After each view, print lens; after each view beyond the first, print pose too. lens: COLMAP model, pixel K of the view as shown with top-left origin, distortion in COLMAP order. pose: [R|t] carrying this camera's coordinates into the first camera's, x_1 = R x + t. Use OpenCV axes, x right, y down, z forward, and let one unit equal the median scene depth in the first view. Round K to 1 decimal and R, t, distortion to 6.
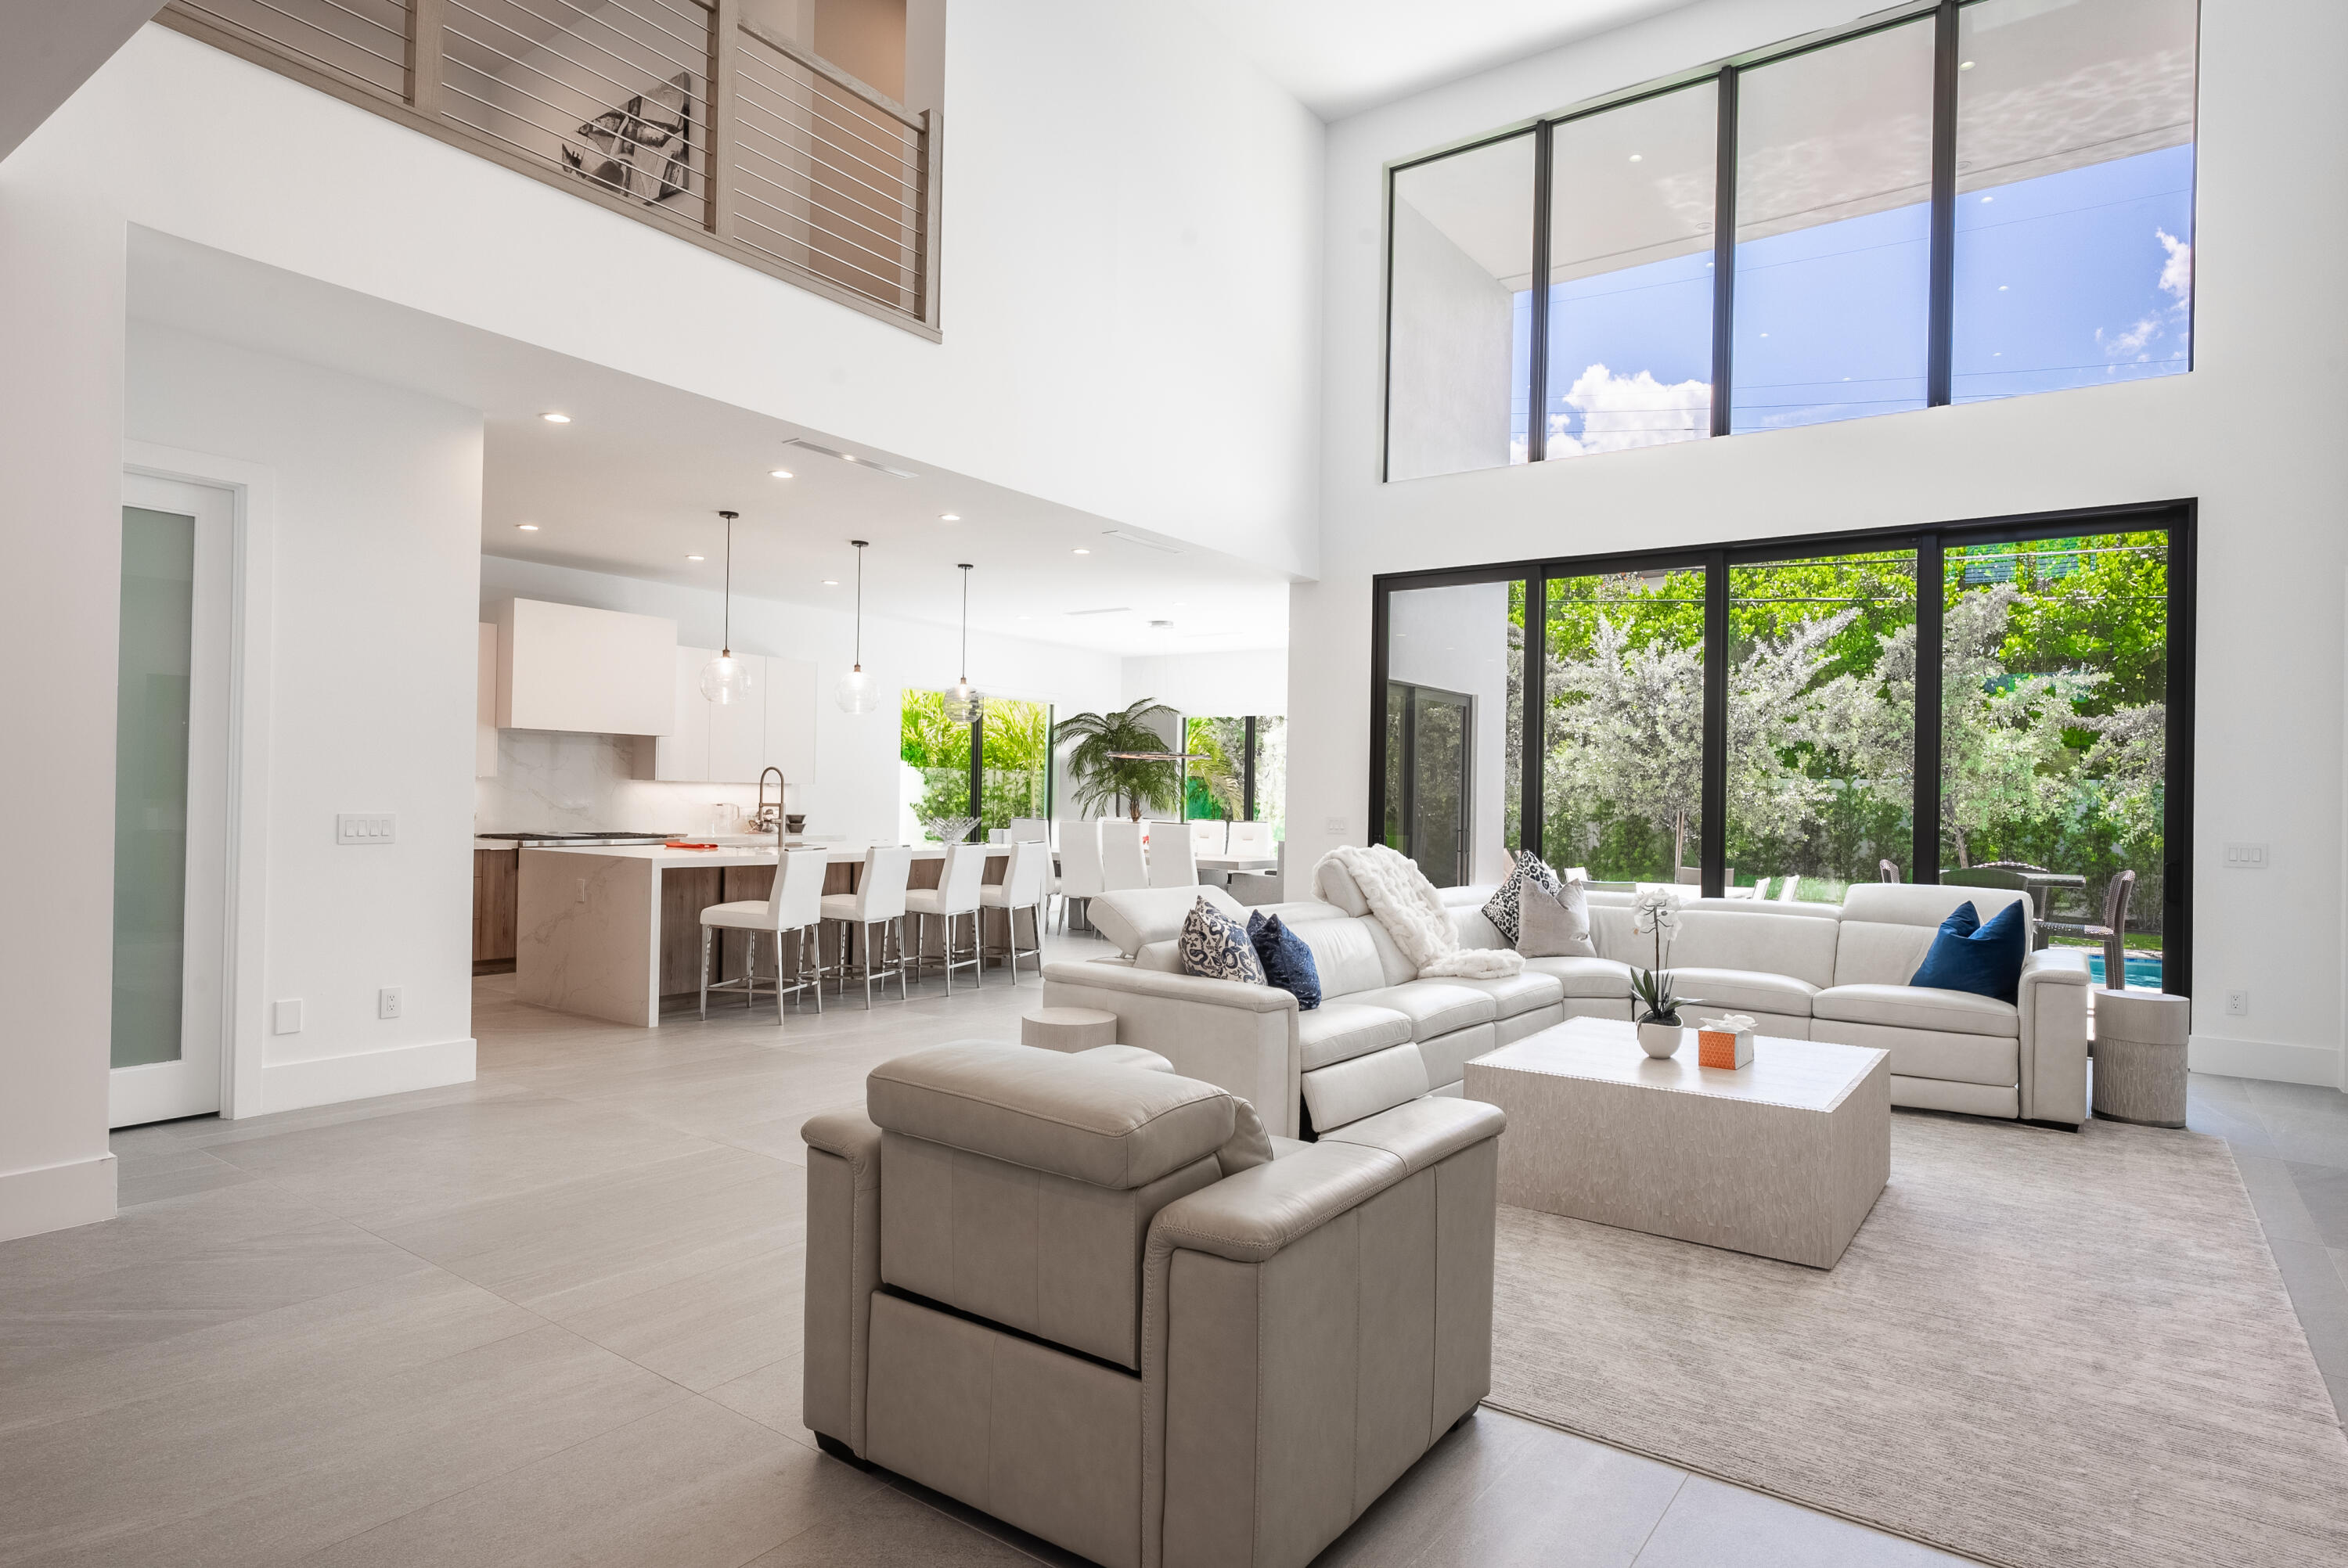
lens RADIAL K [[1258.4, 0, 1171.7], [0, 1258.4, 786.7], [0, 0, 1]] dist [0.005927, 0.003658]
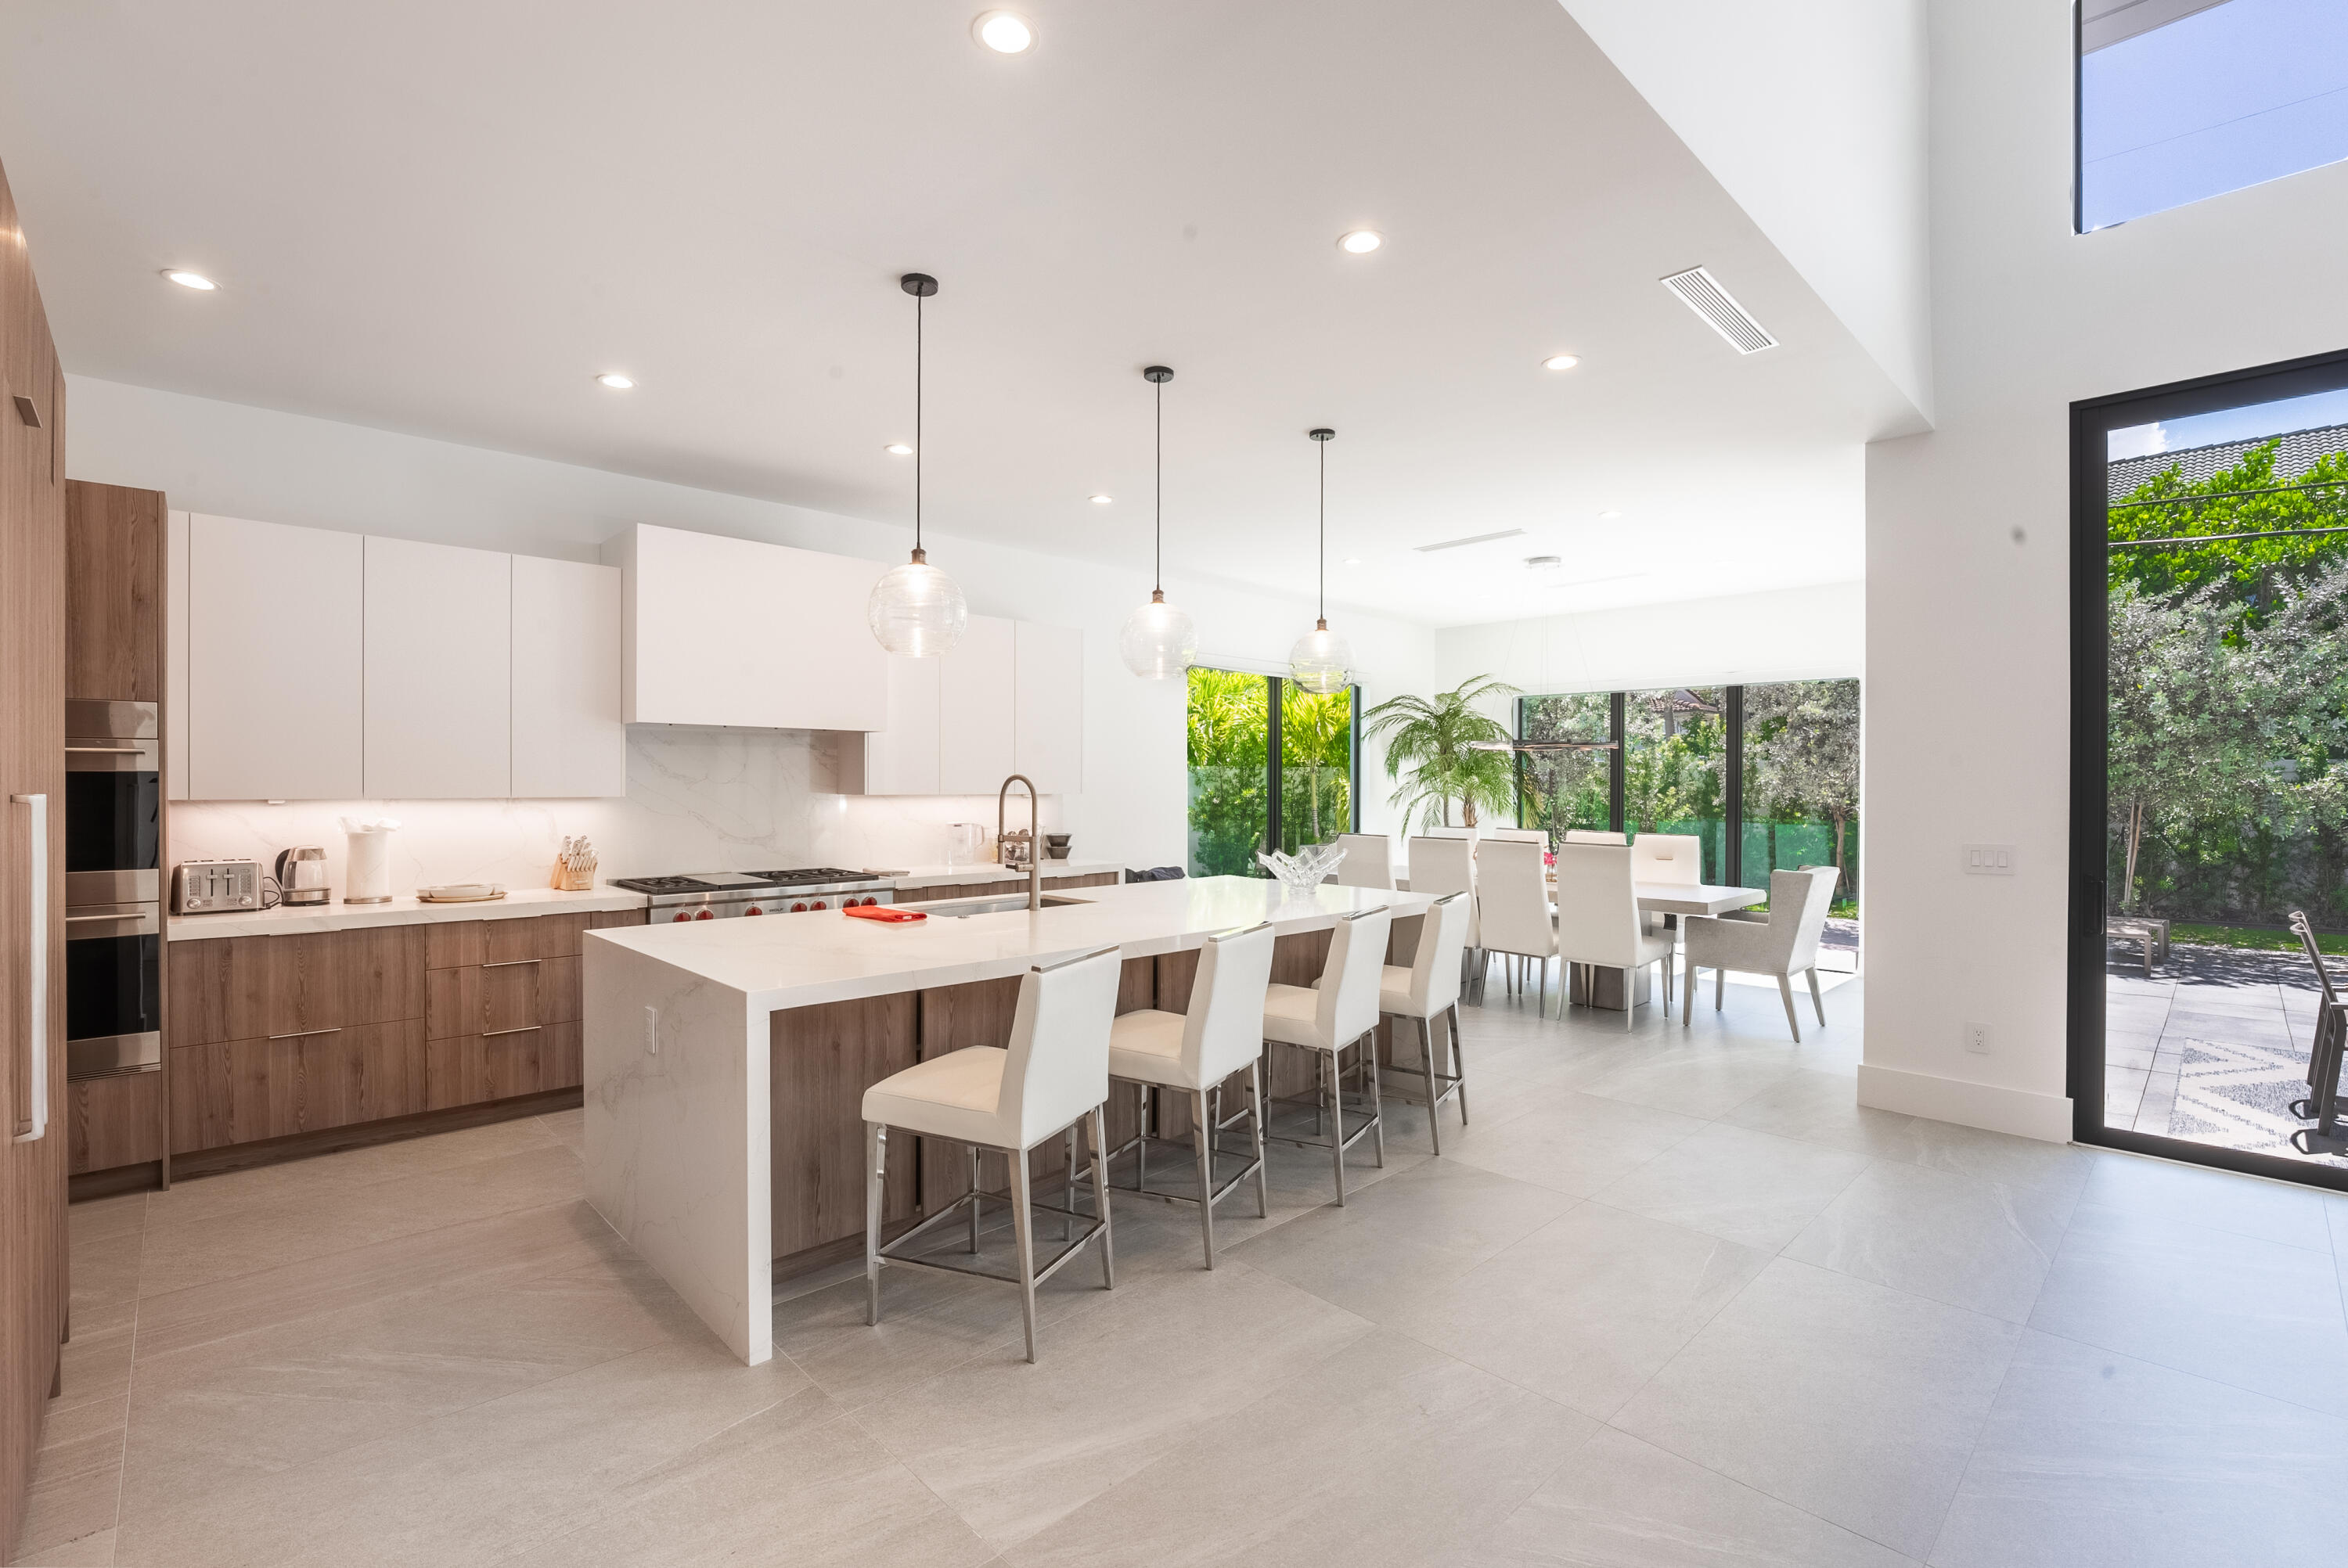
lens RADIAL K [[1040.3, 0, 1178.0], [0, 1040.3, 794.2], [0, 0, 1]] dist [-0.017674, -0.000112]
pose [[0.984310, -0.015086, -0.175799, -0.145437], [0.017888, 0.999737, 0.014361, -0.011451], [0.175536, -0.017280, 0.984321, 0.492431]]
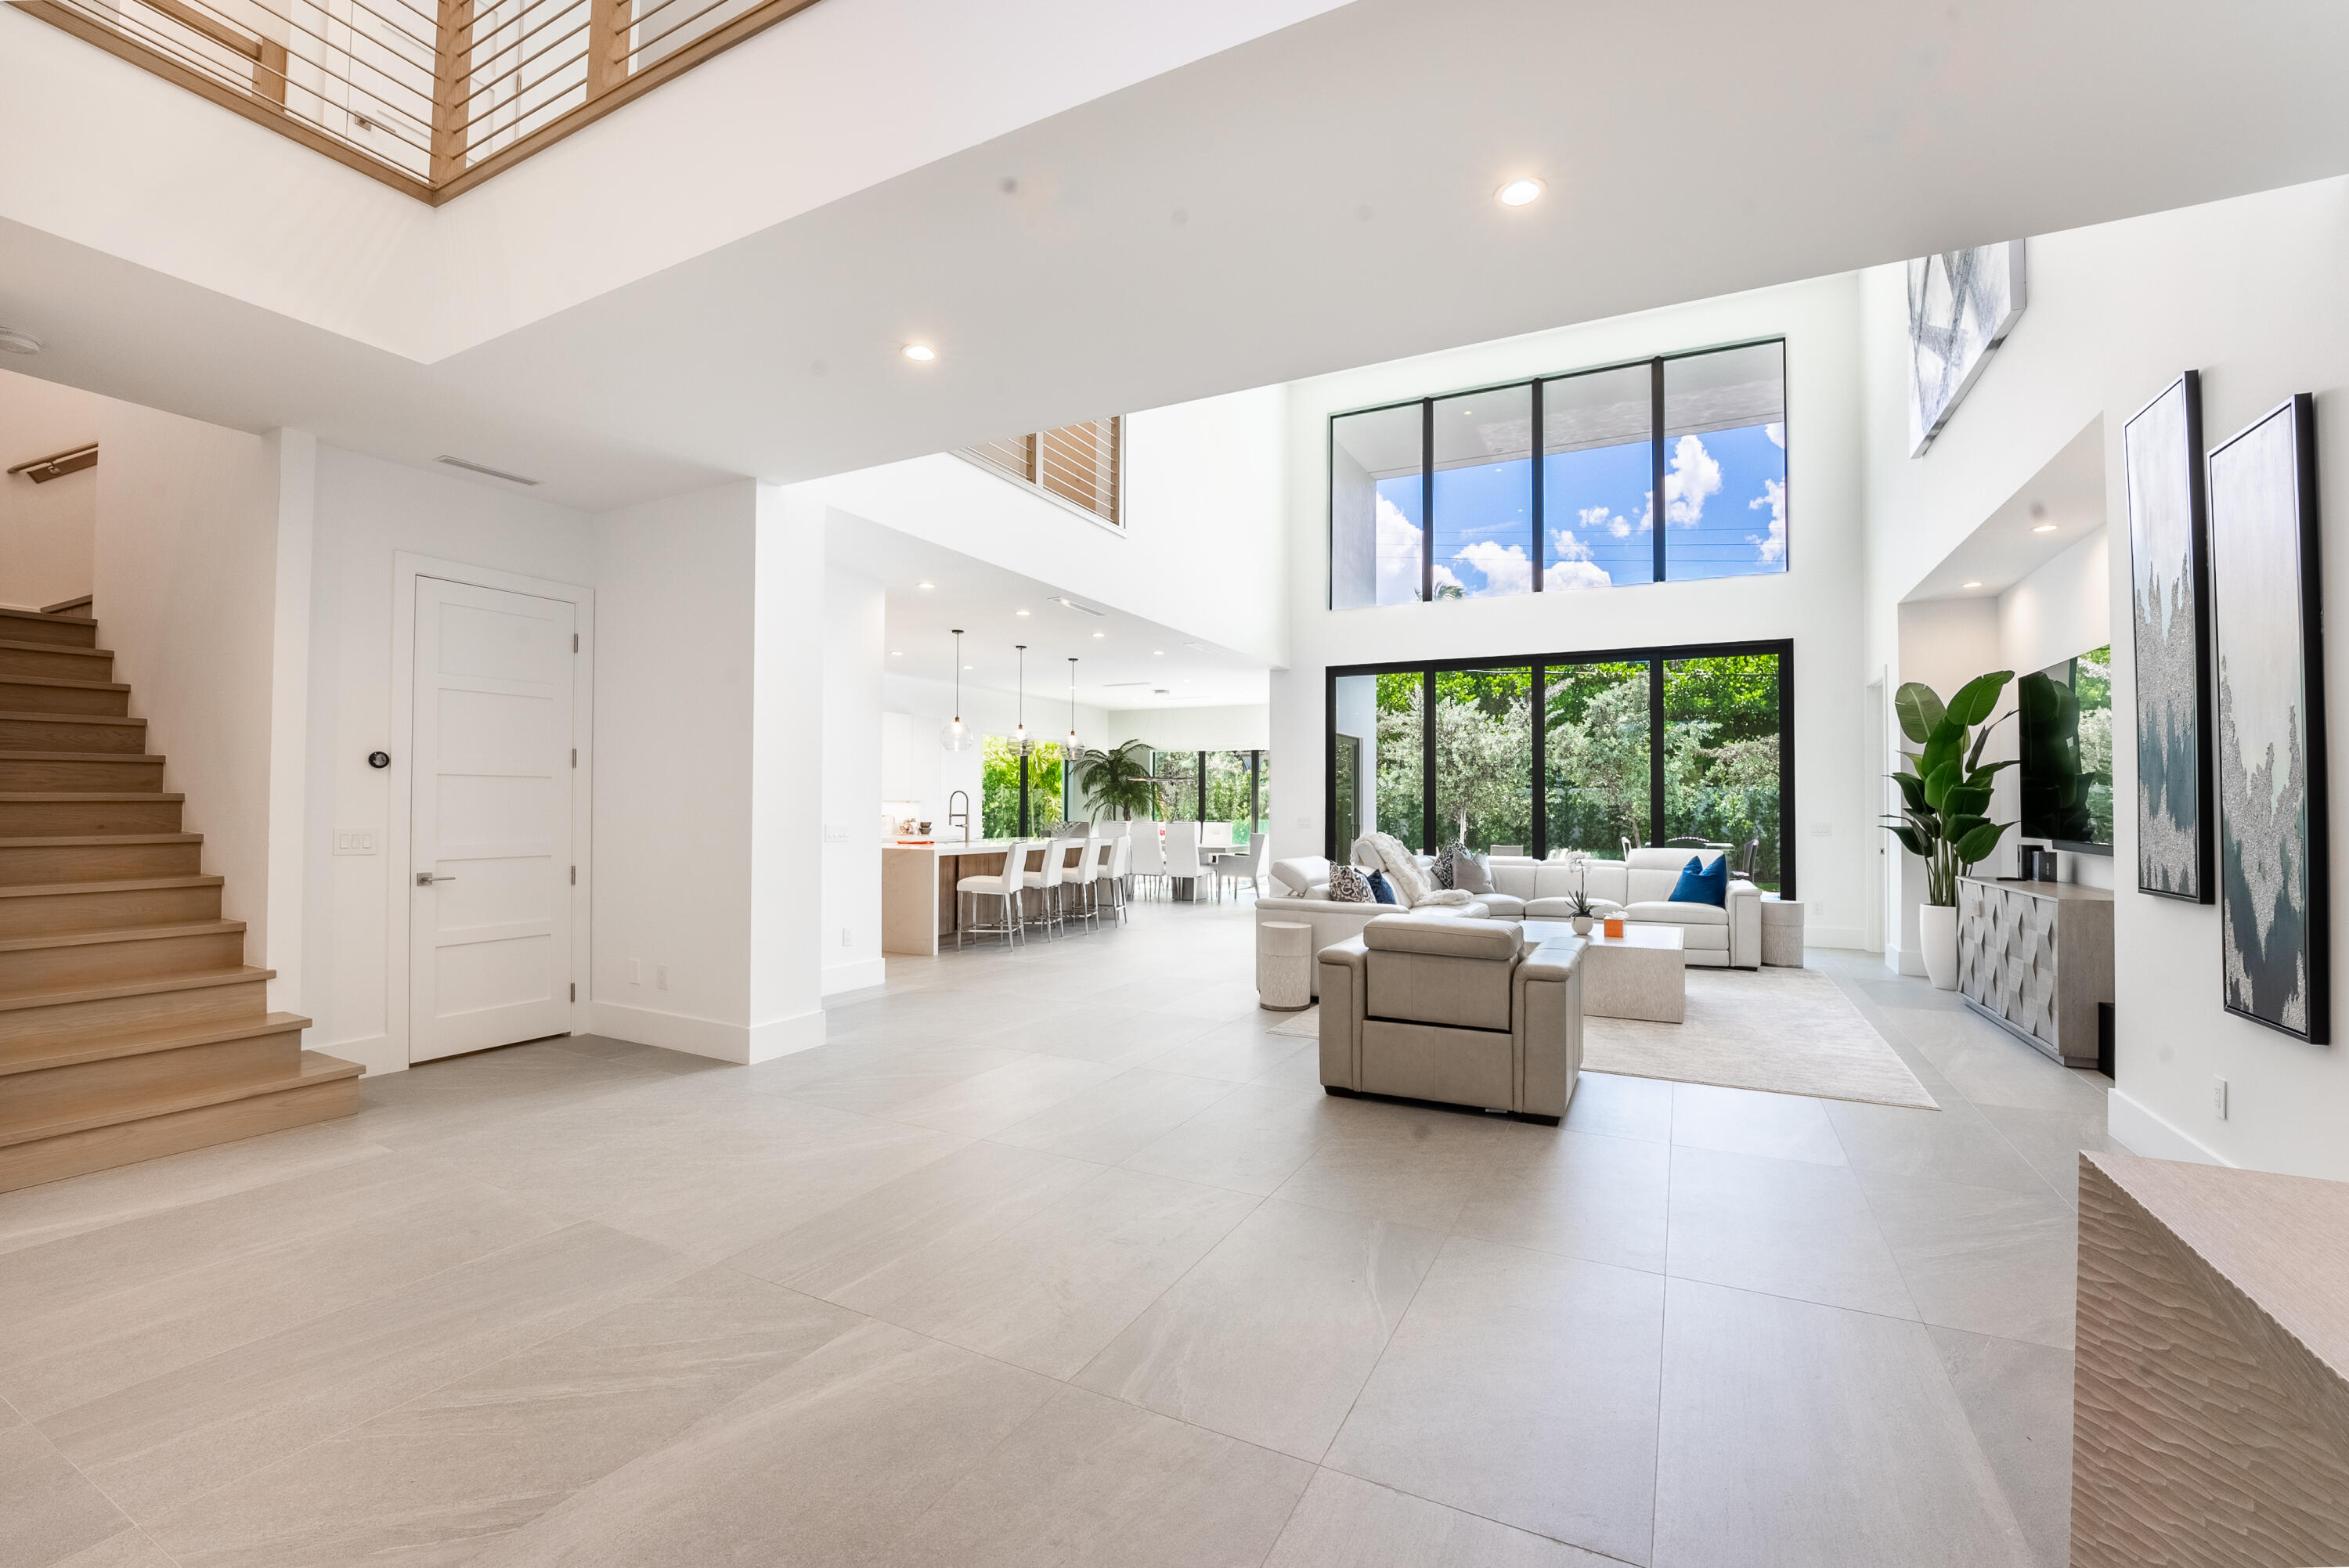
lens RADIAL K [[962.8, 0, 1175.8], [0, 962.8, 786.9], [0, 0, 1]] dist [0.001601, -0.000157]
pose [[0.988389, -0.011323, 0.151523, -0.218894], [0.012872, 0.999874, -0.009245, -0.005572], [-0.151400, 0.011088, 0.988410, -0.188757]]
